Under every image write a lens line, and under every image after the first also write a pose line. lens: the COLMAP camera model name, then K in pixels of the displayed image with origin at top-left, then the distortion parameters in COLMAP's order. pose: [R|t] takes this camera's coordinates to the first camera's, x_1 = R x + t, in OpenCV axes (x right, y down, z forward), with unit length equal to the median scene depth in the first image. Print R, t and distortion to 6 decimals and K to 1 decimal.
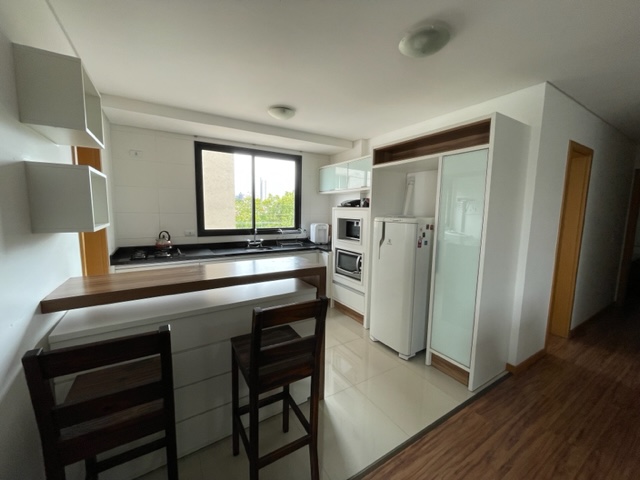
lens RADIAL K [[260.1, 0, 322.1], [0, 260.1, 238.7], [0, 0, 1]] dist [-0.000785, 0.000431]
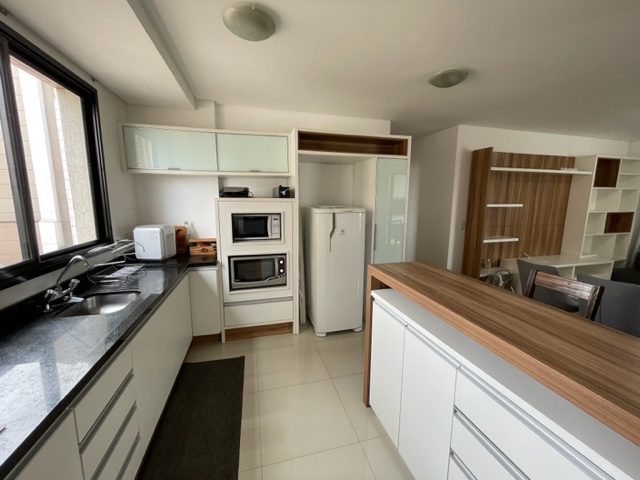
lens RADIAL K [[260.1, 0, 322.1], [0, 260.1, 238.7], [0, 0, 1]] dist [-0.000785, 0.000431]
pose [[0.280986, -0.159628, 0.946343, -0.781257], [0.106875, 0.985141, 0.134440, -0.115402], [-0.953742, 0.063364, 0.293872, 0.820962]]
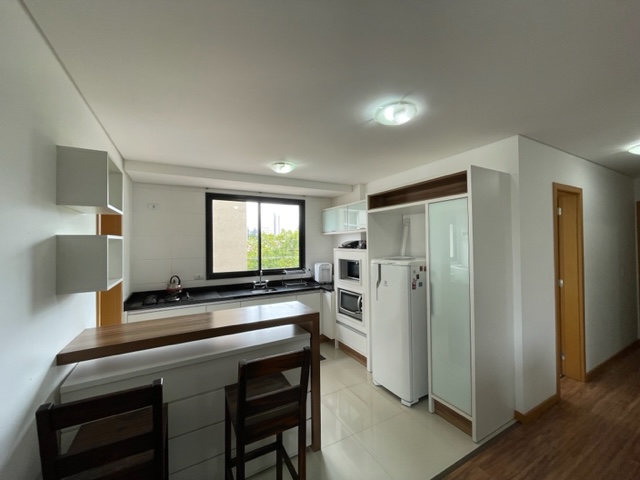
lens RADIAL K [[260.1, 0, 322.1], [0, 260.1, 238.7], [0, 0, 1]] dist [-0.000785, 0.000431]
pose [[0.998448, -0.028461, -0.047875, 0.065822], [0.022199, 0.991707, -0.126589, -0.041506], [0.051080, 0.125330, 0.990799, -0.060367]]
